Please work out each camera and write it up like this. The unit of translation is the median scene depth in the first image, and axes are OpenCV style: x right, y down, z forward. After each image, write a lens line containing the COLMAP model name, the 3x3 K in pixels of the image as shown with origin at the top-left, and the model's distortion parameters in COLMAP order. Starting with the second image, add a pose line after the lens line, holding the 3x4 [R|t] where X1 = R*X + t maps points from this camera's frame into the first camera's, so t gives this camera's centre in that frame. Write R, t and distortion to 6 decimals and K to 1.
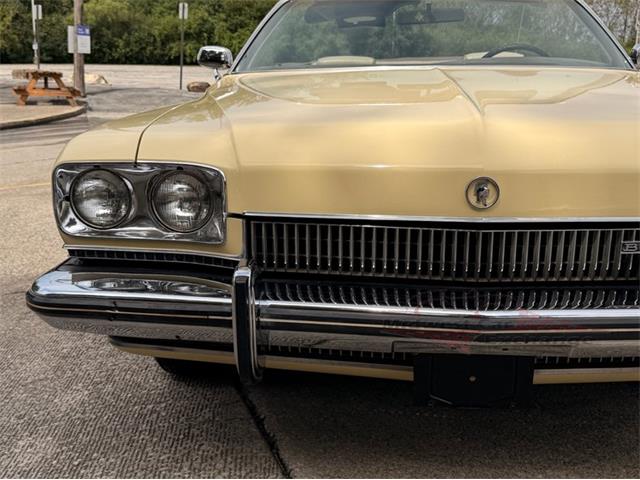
lens RADIAL K [[801.7, 0, 324.5], [0, 801.7, 241.9], [0, 0, 1]] dist [0.174591, -0.490118]
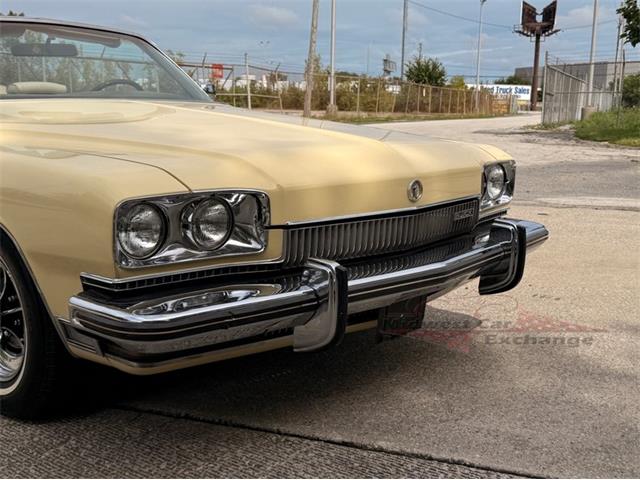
lens RADIAL K [[801.7, 0, 324.5], [0, 801.7, 241.9], [0, 0, 1]] dist [0.174591, -0.490118]
pose [[0.613748, -0.131033, 0.778552, -1.053013], [0.151186, 0.987387, 0.046998, -0.057793], [-0.774891, 0.088861, 0.625817, 0.161725]]
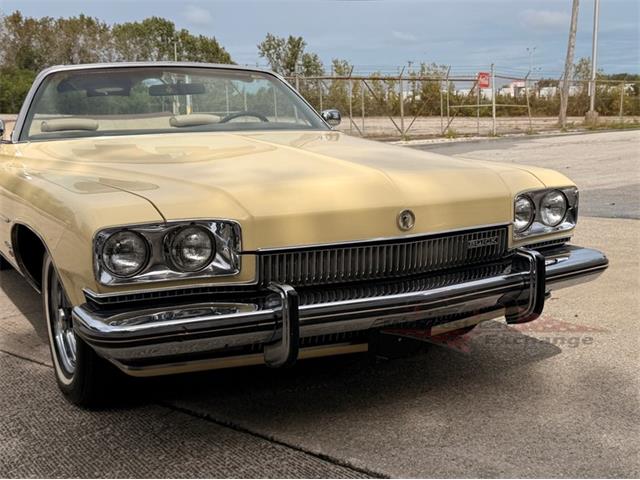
lens RADIAL K [[797.9, 0, 319.1], [0, 797.9, 239.0], [0, 0, 1]] dist [0.116677, -0.050316]
pose [[0.839079, -0.102253, 0.534314, -0.751654], [0.130214, 0.991376, -0.014764, -0.020070], [-0.528197, 0.081963, 0.845157, -0.237961]]
